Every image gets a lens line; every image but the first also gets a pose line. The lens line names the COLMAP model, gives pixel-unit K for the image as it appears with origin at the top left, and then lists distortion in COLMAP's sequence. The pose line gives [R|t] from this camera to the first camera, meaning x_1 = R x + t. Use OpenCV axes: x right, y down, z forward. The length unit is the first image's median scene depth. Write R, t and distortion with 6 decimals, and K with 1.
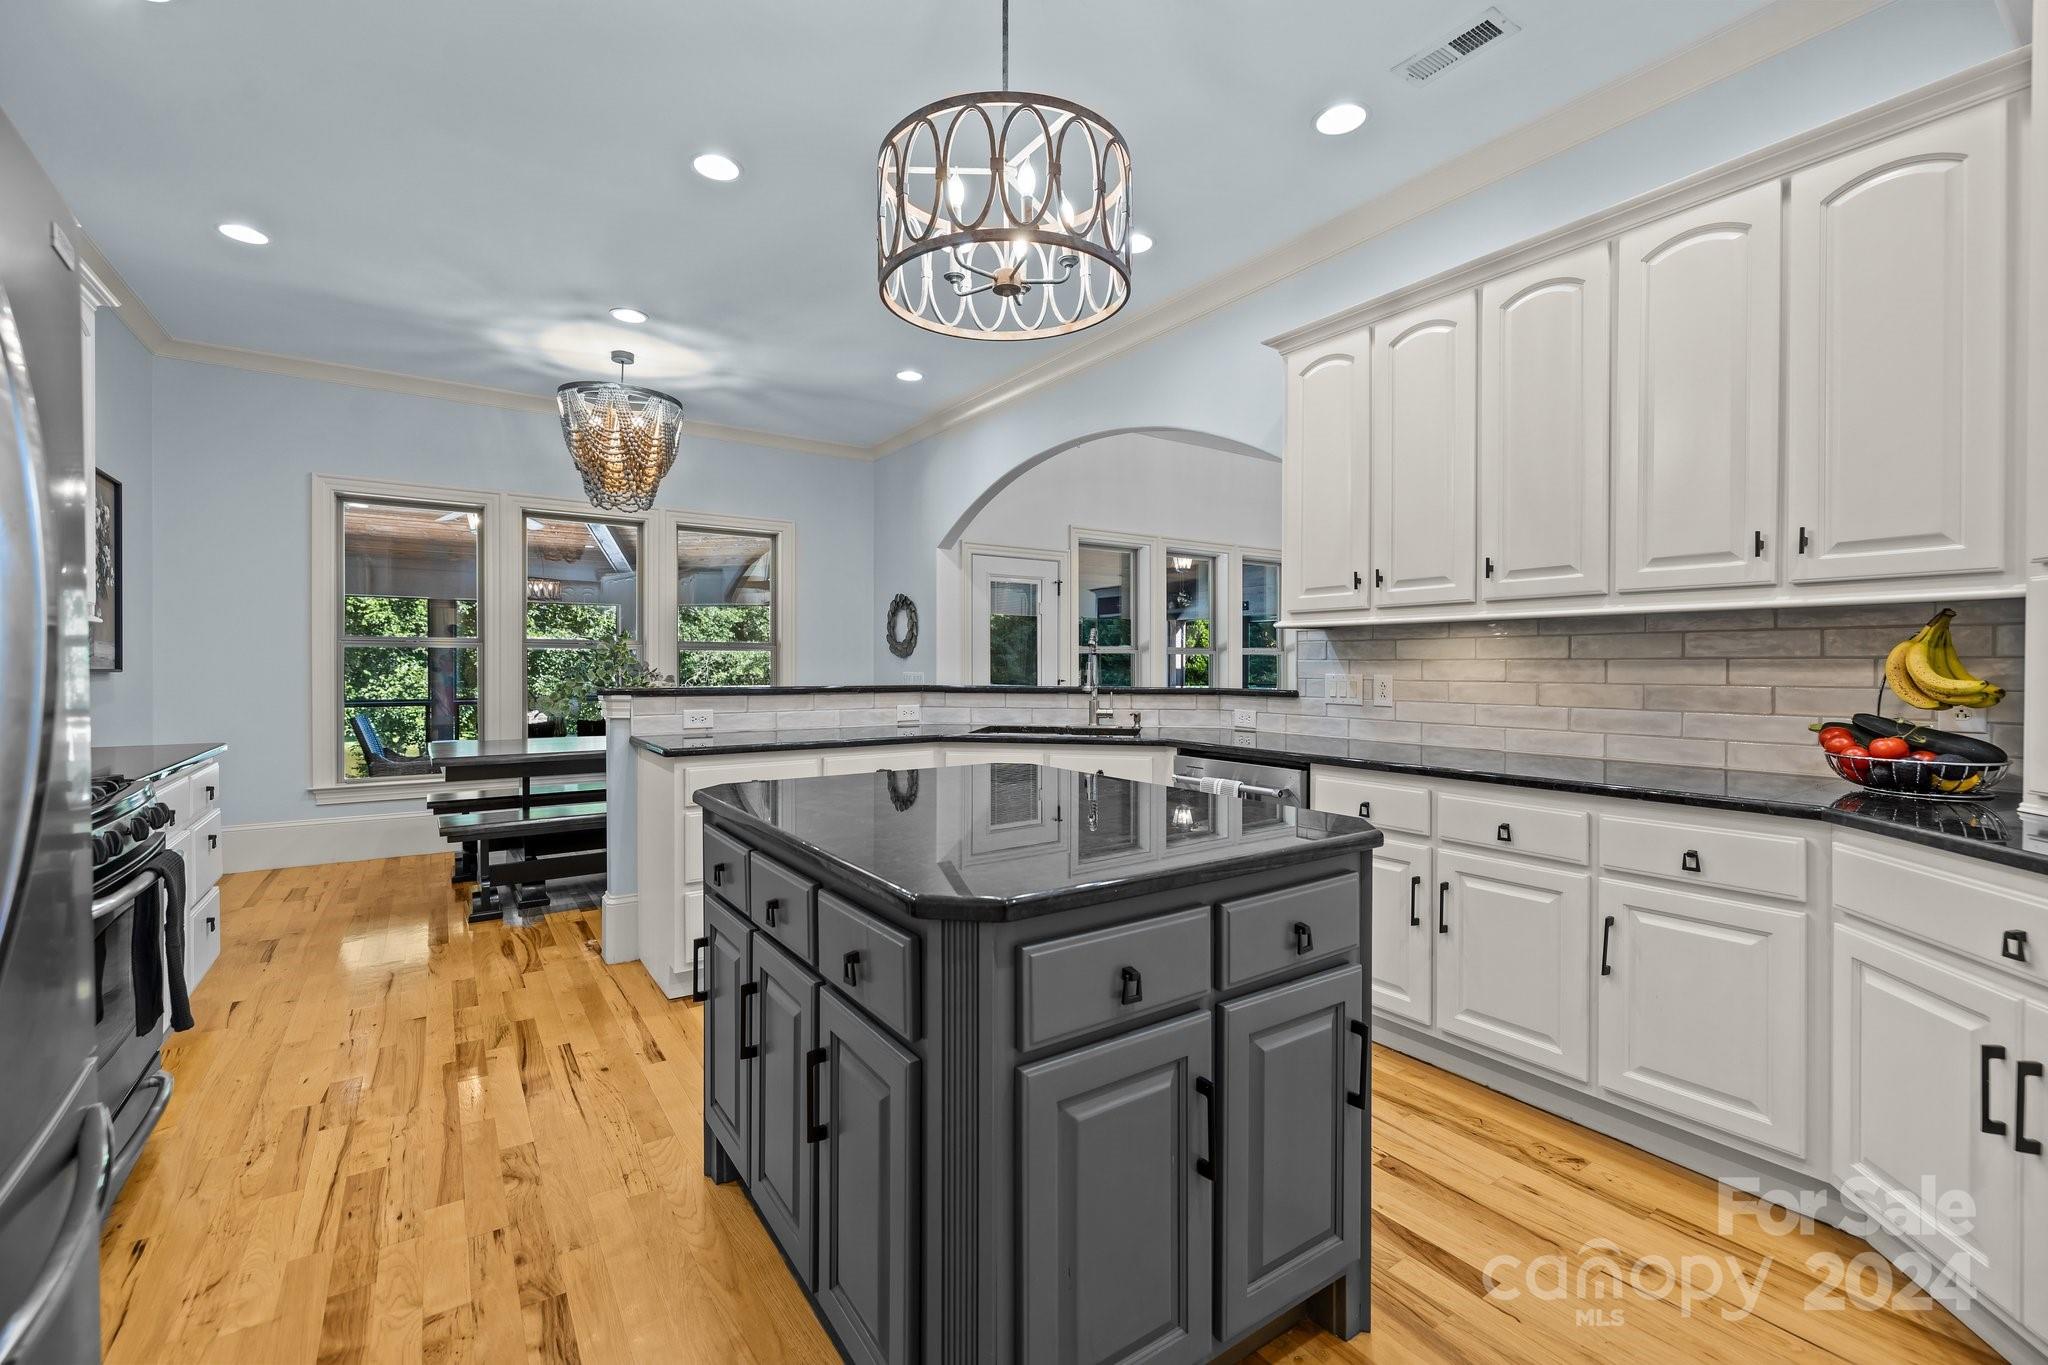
lens RADIAL K [[867.1, 0, 1020.4], [0, 867.1, 675.0], [0, 0, 1]] dist [0.006901, -0.003359]
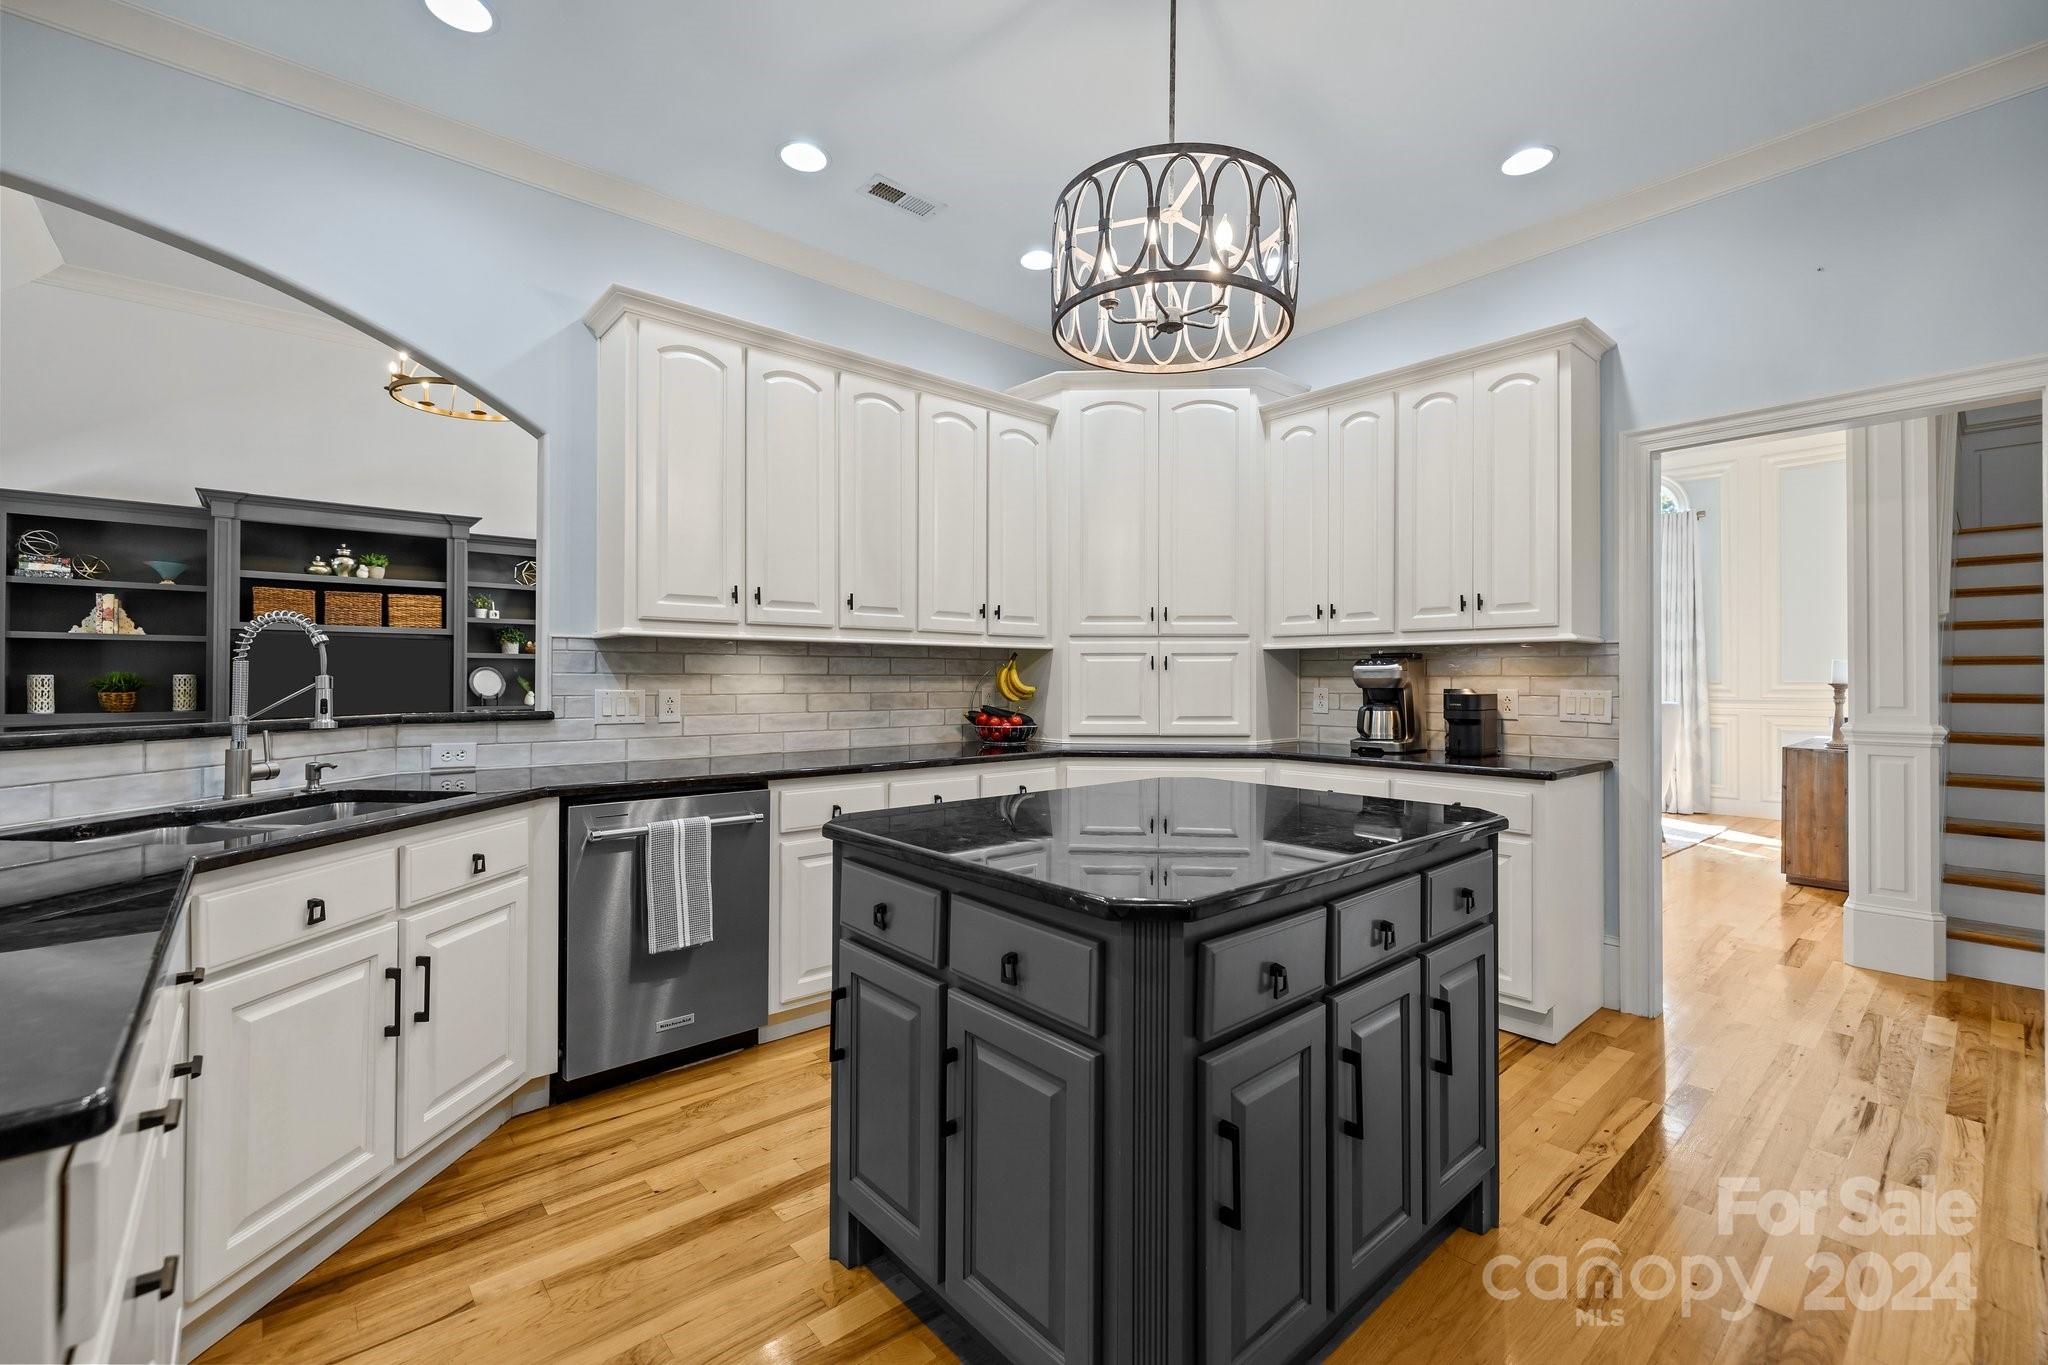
lens RADIAL K [[867.1, 0, 1006.6], [0, 867.1, 676.0], [0, 0, 1]] dist [0.006901, -0.003359]
pose [[-0.121460, 0.002026, 0.992594, -0.634002], [0.009576, 0.999954, -0.000869, -0.011915], [-0.992550, 0.009400, -0.121474, 0.812067]]
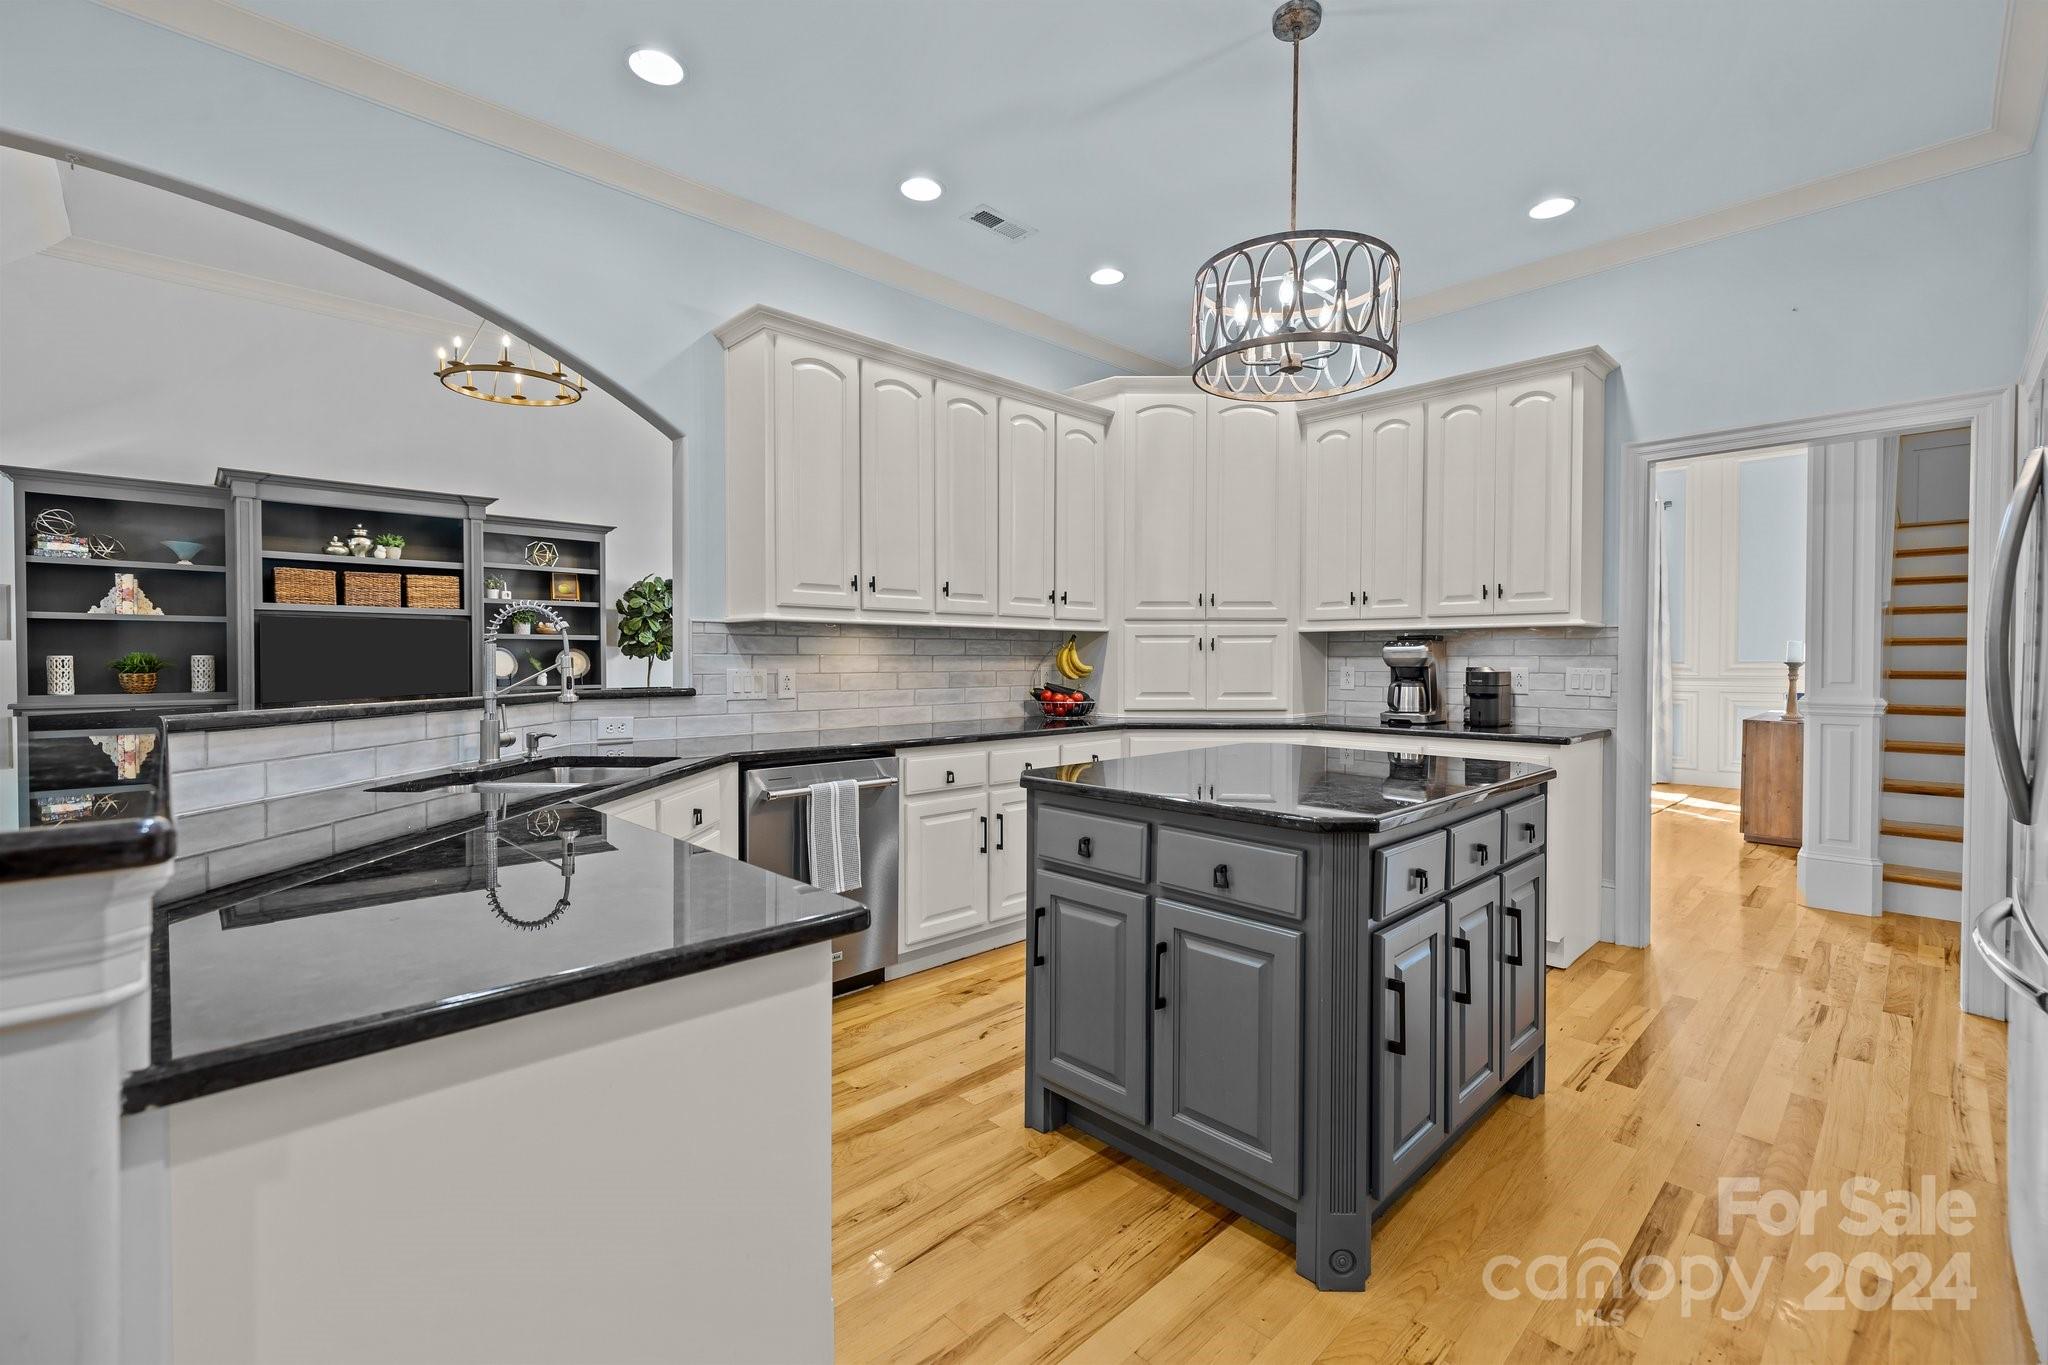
lens RADIAL K [[867.1, 0, 1031.1], [0, 867.1, 675.3], [0, 0, 1]] dist [0.006901, -0.003359]
pose [[-0.171029, -0.019464, 0.985074, -0.736818], [0.010333, 0.999714, 0.021547, -0.013078], [-0.985212, 0.013864, -0.170779, 0.965351]]
